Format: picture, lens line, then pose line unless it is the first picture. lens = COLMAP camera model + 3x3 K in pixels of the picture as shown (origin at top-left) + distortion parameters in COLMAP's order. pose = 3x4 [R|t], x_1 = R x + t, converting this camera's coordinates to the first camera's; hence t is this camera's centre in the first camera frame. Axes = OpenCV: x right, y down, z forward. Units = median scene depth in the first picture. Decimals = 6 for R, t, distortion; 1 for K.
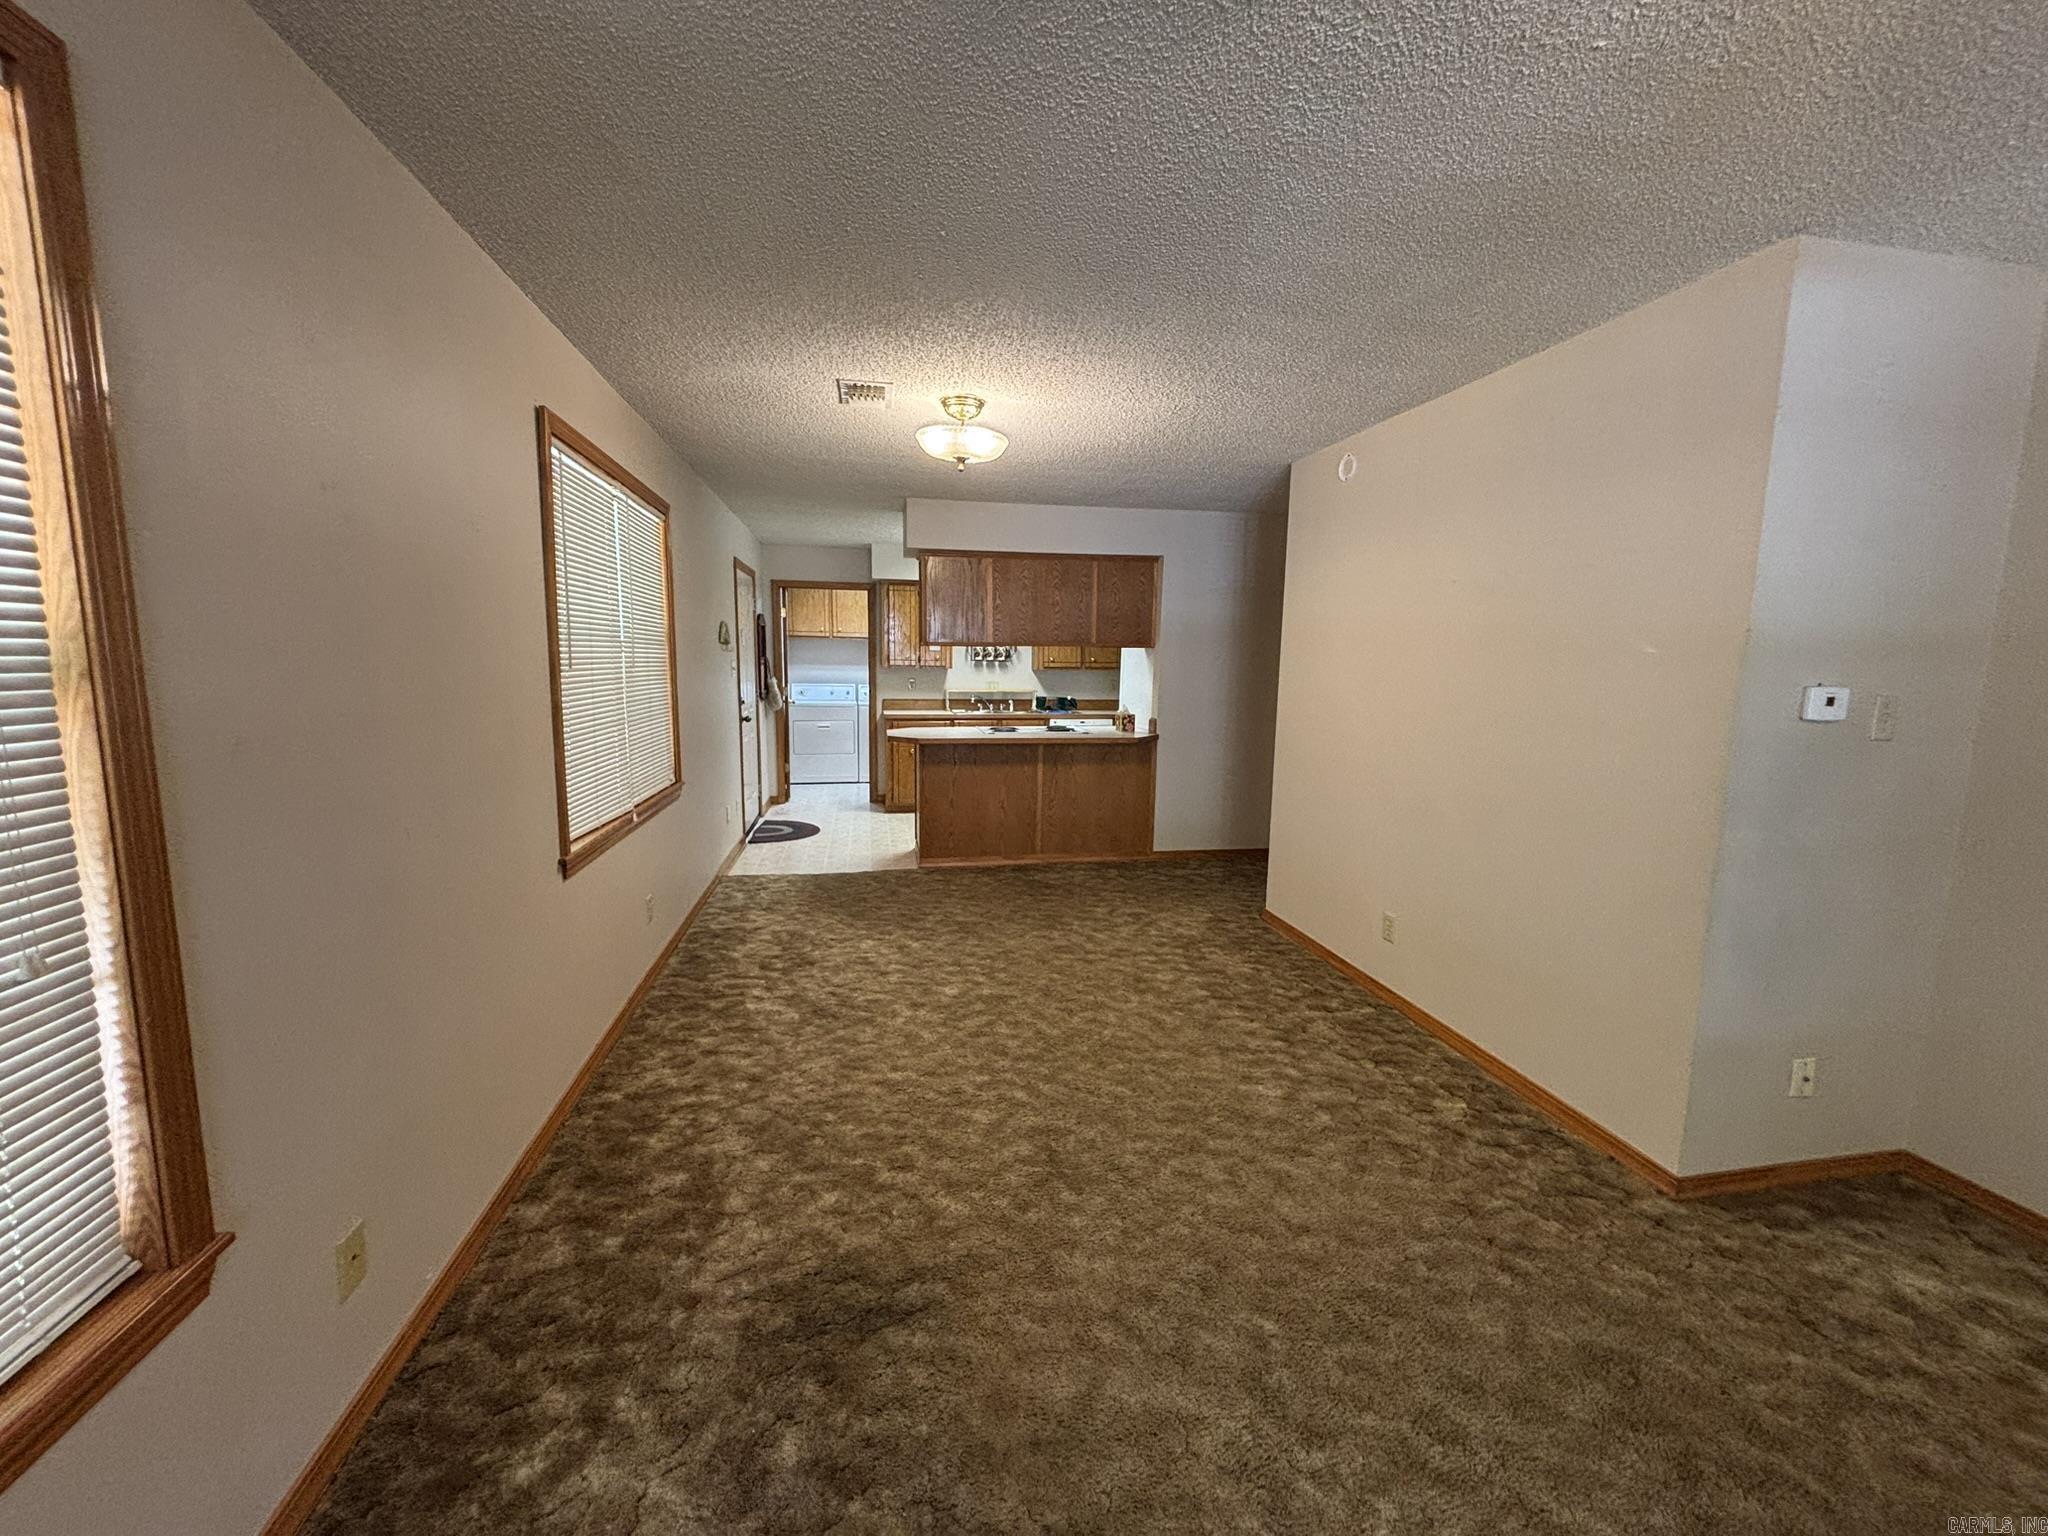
lens RADIAL K [[815.0, 0, 1025.6], [0, 815.0, 763.6], [0, 0, 1]] dist [0.001707, -0.000182]
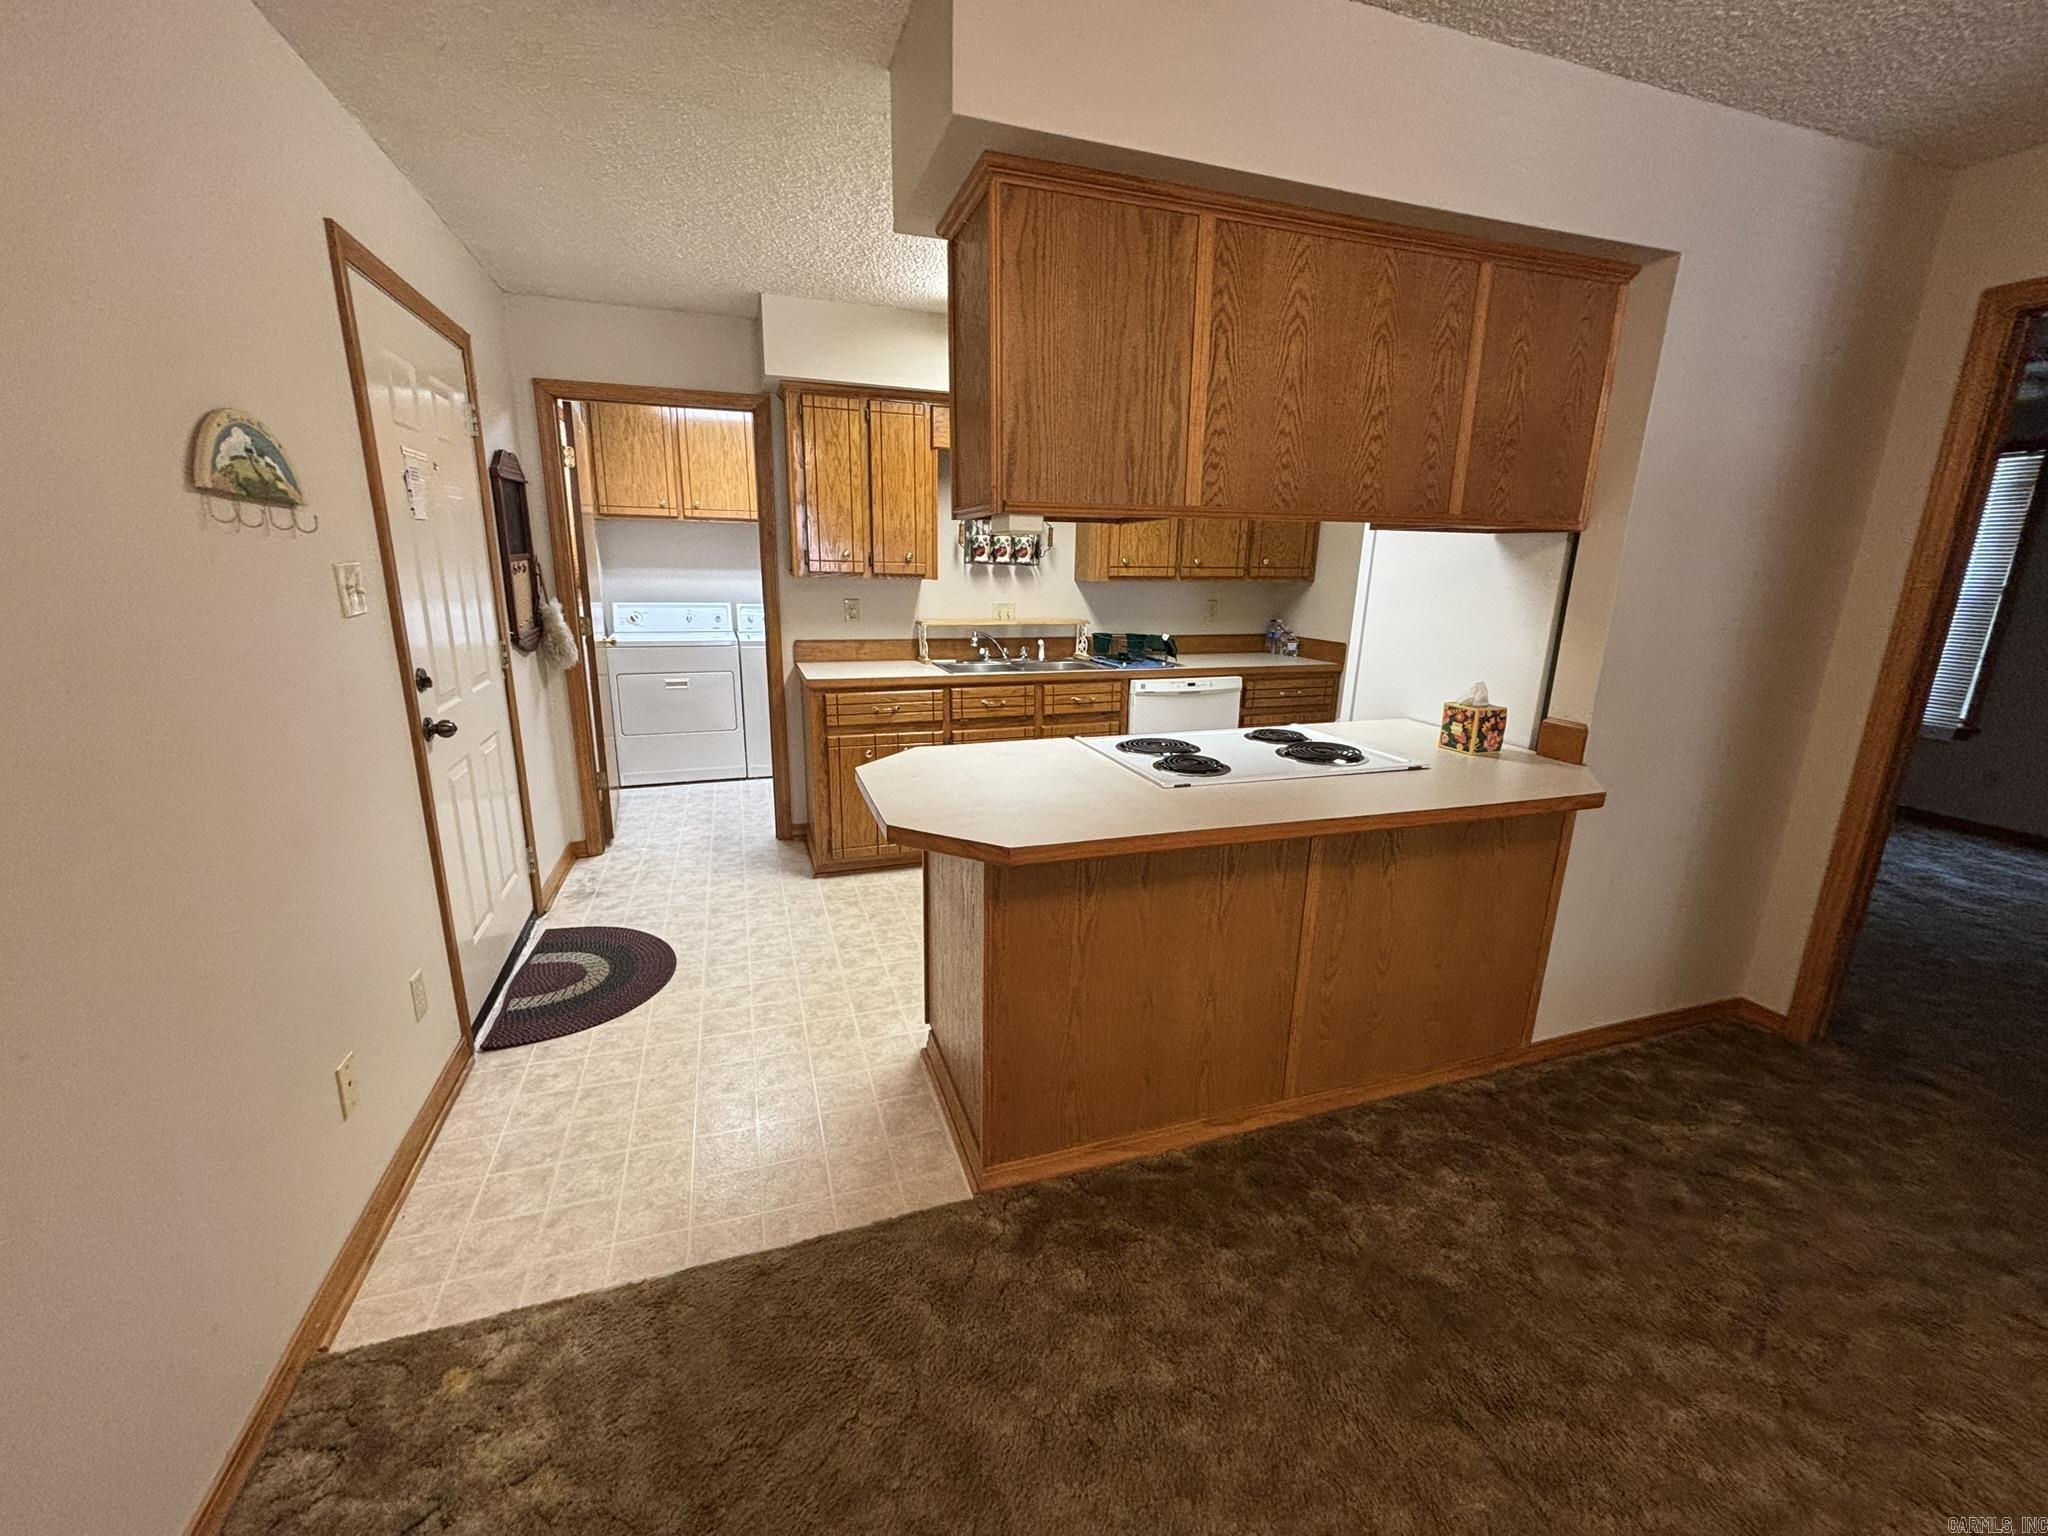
lens RADIAL K [[815.0, 0, 1025.6], [0, 815.0, 763.6], [0, 0, 1]] dist [0.001707, -0.000182]
pose [[0.989117, -0.031504, 0.143722, -0.120552], [0.014184, 0.992674, 0.119985, -0.068814], [-0.146449, -0.116640, 0.982318, 0.527053]]
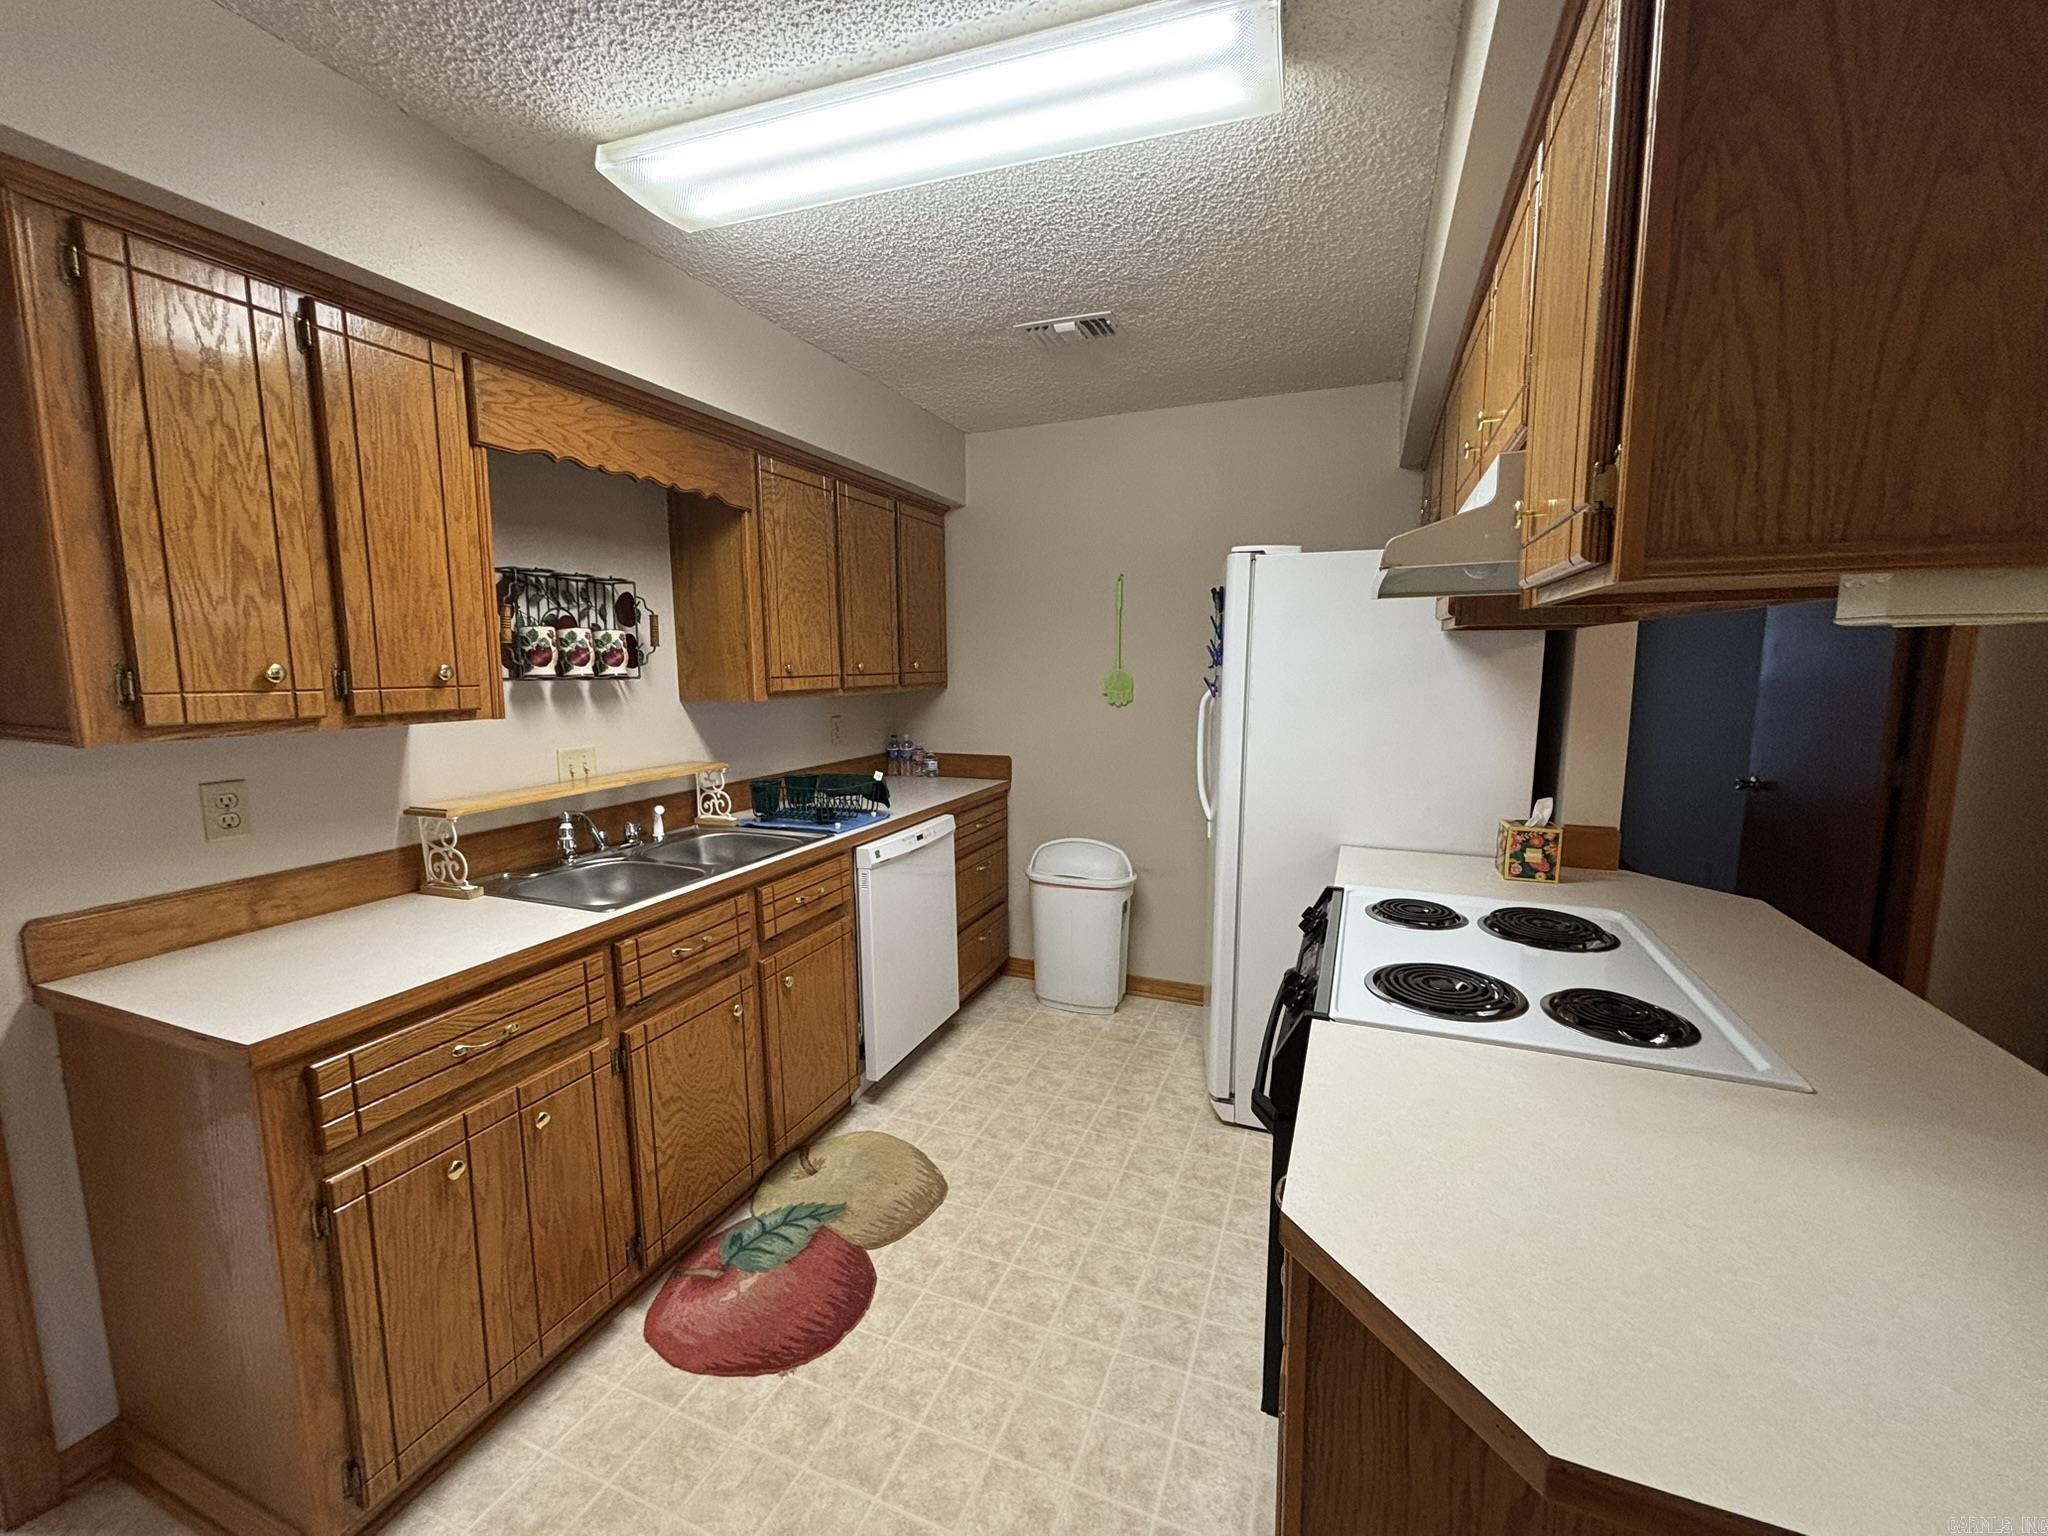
lens RADIAL K [[815.0, 0, 1025.6], [0, 815.0, 763.6], [0, 0, 1]] dist [0.001707, -0.000182]
pose [[0.549783, -0.120221, 0.826611, -0.217237], [0.118356, 0.990816, 0.065383, -0.108725], [-0.826880, 0.061888, 0.558963, 0.799566]]
